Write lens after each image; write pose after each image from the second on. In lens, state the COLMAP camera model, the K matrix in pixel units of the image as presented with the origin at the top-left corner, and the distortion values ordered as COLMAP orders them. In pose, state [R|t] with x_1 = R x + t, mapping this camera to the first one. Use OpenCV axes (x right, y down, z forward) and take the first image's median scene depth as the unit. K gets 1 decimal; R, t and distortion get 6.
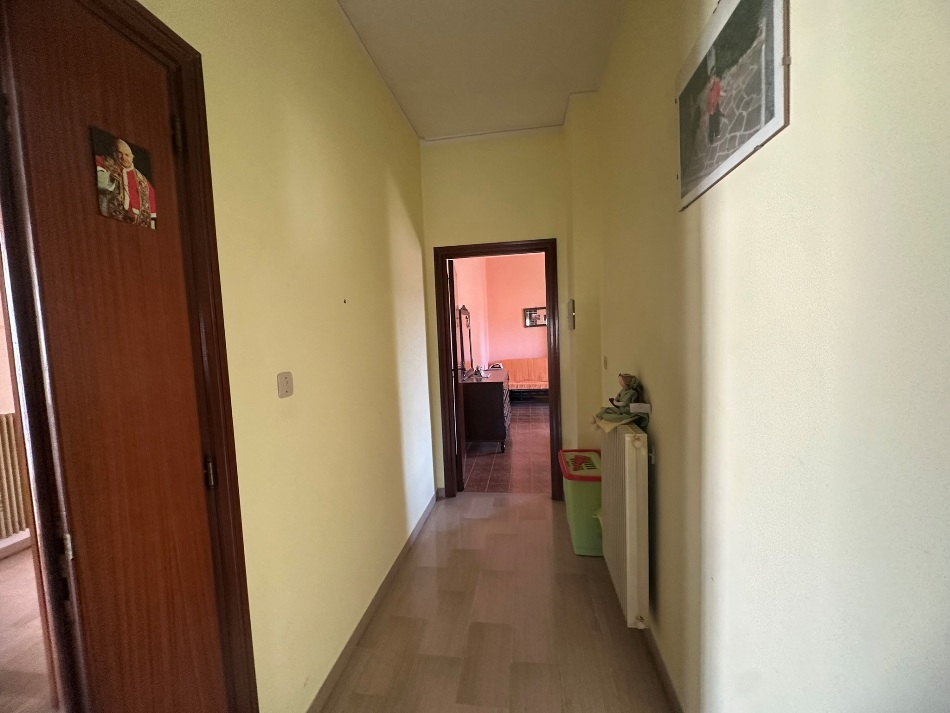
lens RADIAL K [[380.1, 0, 471.4], [0, 380.1, 354.9], [0, 0, 1]] dist [-0.003254, 0.000367]
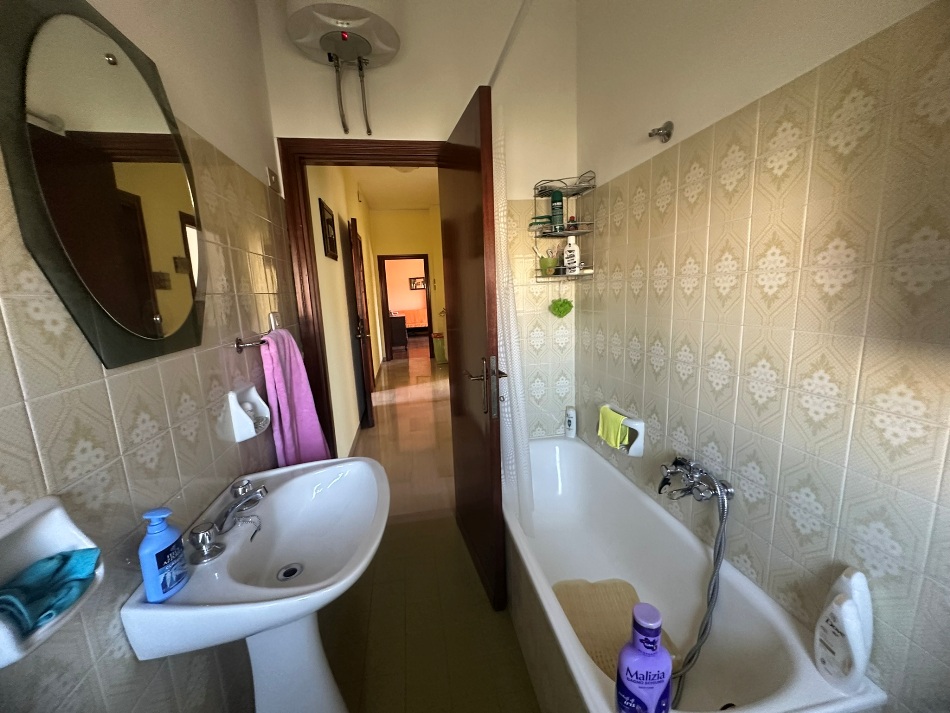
lens RADIAL K [[380.1, 0, 473.7], [0, 380.1, 356.0], [0, 0, 1]] dist [-0.003254, 0.000367]
pose [[0.946855, -0.055946, 0.316758, -0.306129], [0.025616, 0.994746, 0.099121, 0.119122], [-0.320640, -0.085739, 0.943313, -1.444151]]
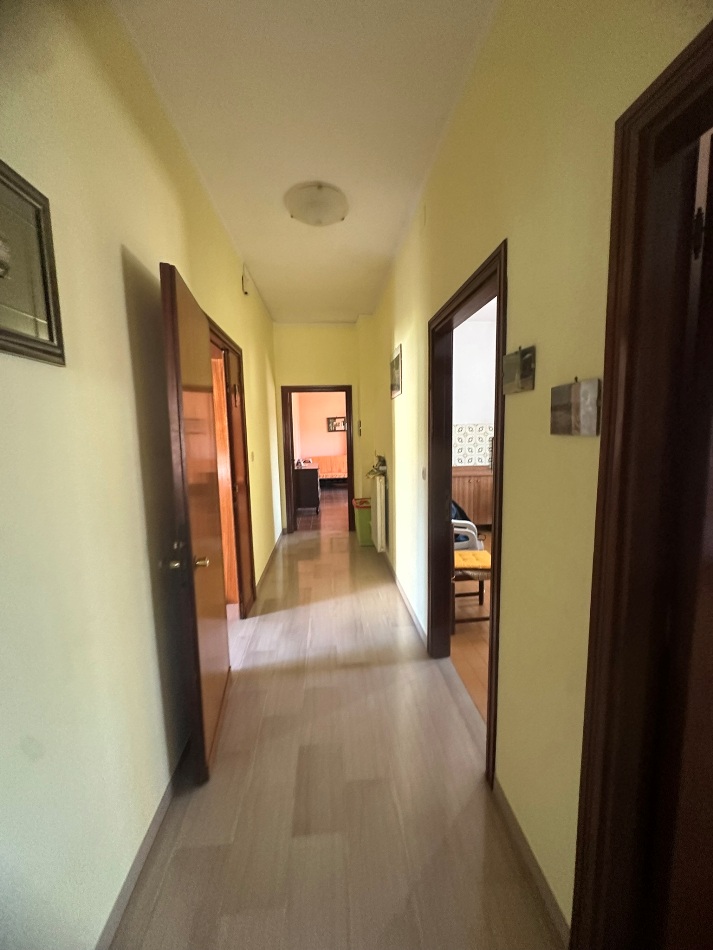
lens RADIAL K [[380.1, 0, 357.7], [0, 380.1, 472.2], [0, 0, 1]] dist [-0.003254, 0.000367]
pose [[0.972297, -0.004809, 0.233699, -0.159652], [-0.004232, 0.999262, 0.038169, 0.034596], [-0.233710, -0.038101, 0.971560, -0.720172]]
